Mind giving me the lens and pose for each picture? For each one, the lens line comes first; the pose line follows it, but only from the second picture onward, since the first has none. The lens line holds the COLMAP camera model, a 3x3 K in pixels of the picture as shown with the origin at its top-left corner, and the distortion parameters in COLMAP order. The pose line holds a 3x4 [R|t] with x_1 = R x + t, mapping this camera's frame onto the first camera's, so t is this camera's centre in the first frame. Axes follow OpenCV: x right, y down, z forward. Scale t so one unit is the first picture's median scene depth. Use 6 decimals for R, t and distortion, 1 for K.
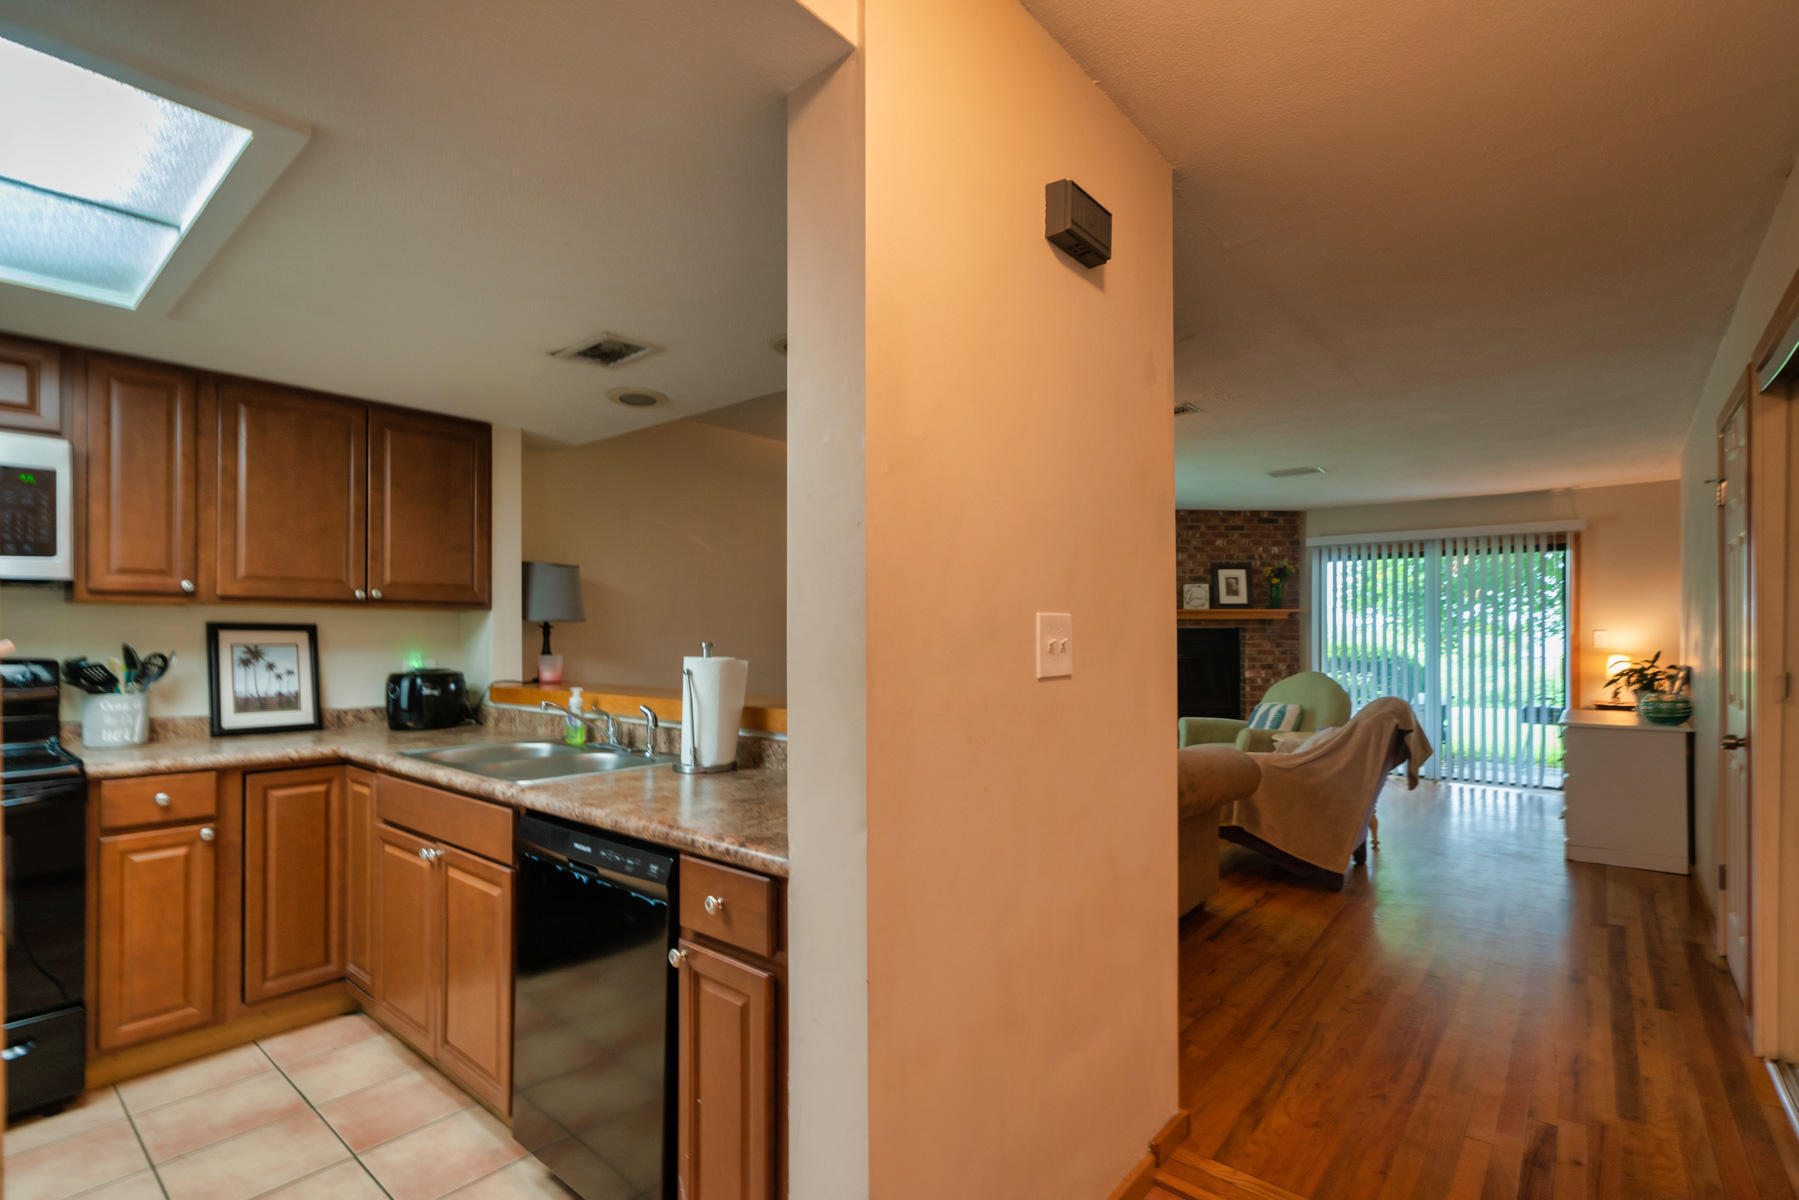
lens RADIAL K [[840.8, 0, 893.3], [0, 840.8, 634.1], [0, 0, 1]] dist [0.010497, -0.000412]
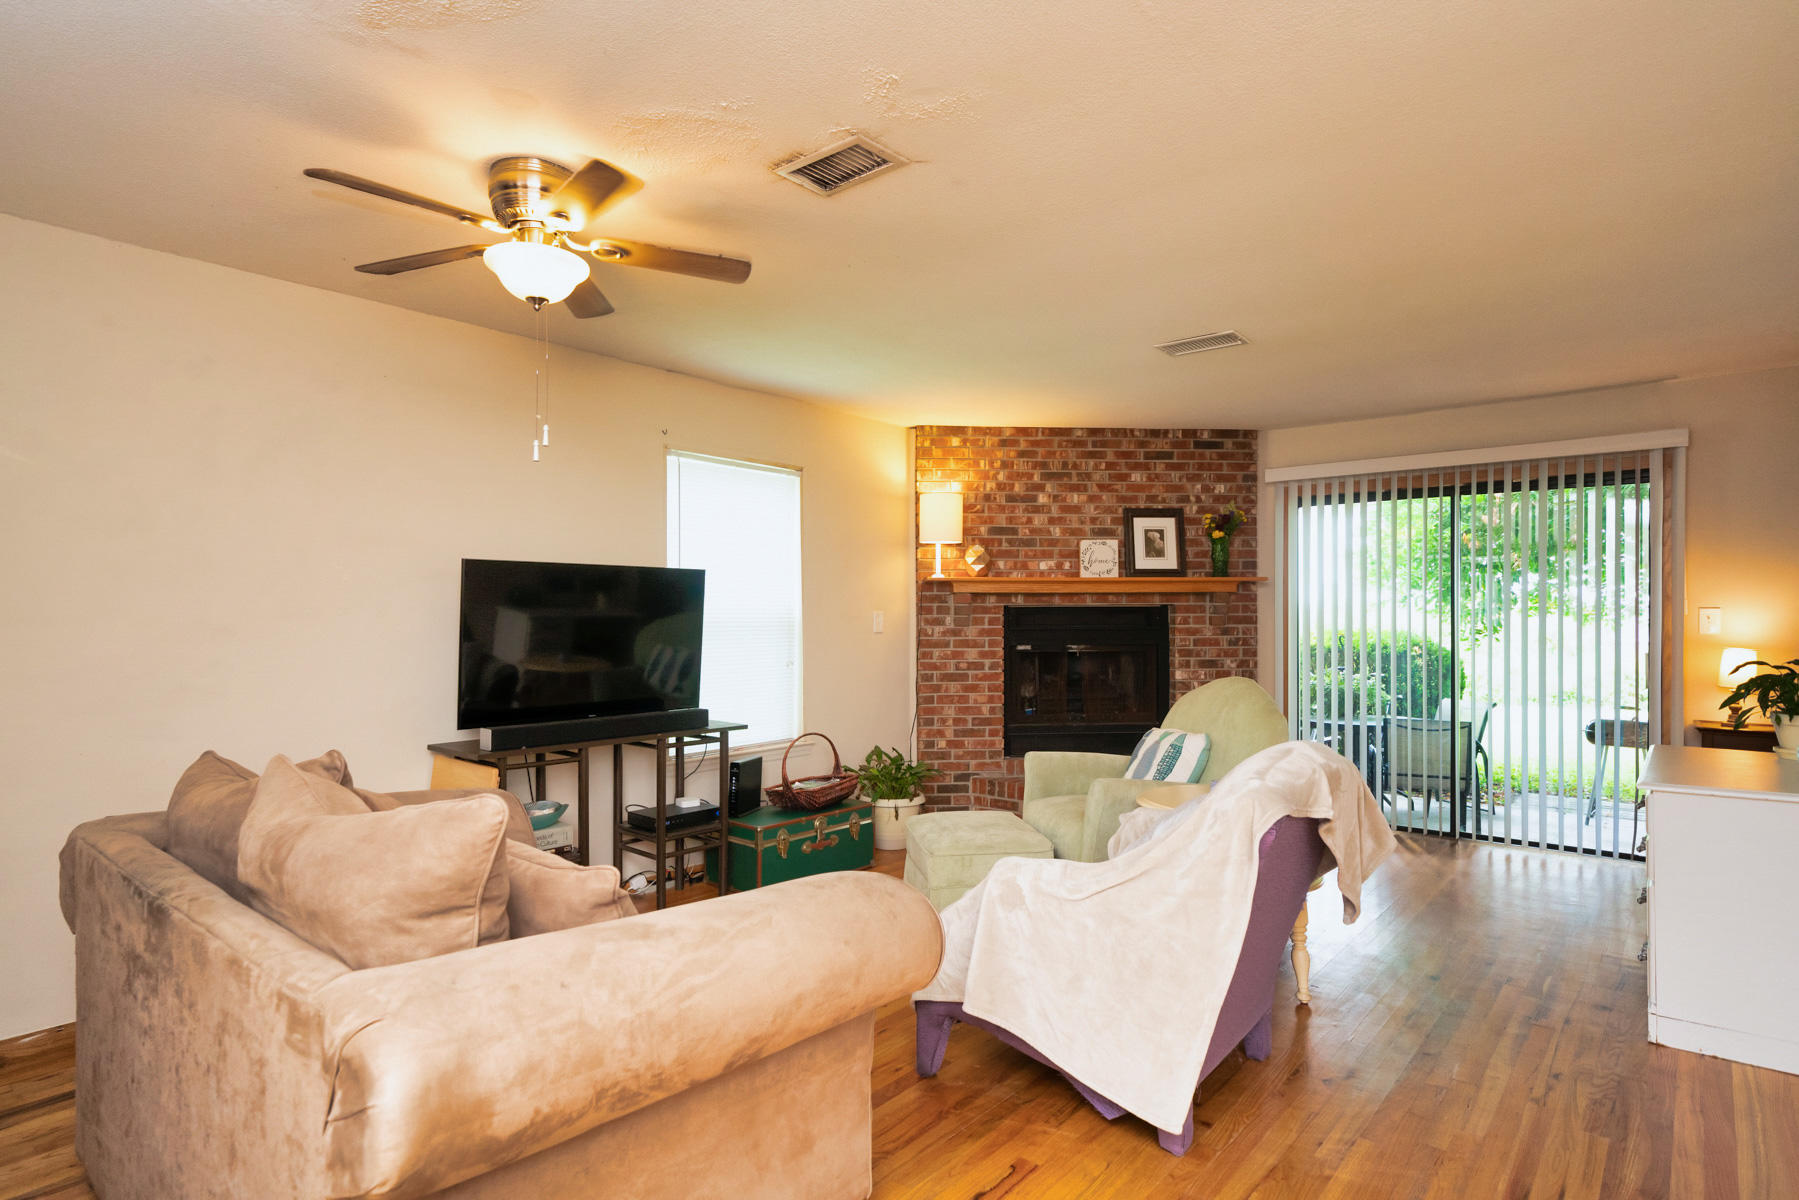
lens RADIAL K [[926.1, 0, 911.7], [0, 926.1, 615.8], [0, 0, 1]] dist [-0.004901, 0.000831]
pose [[0.999985, -0.002285, -0.004957, 0.531331], [0.002287, 0.999997, 0.000450, 0.000148], [0.004956, -0.000462, 0.999988, 0.665560]]
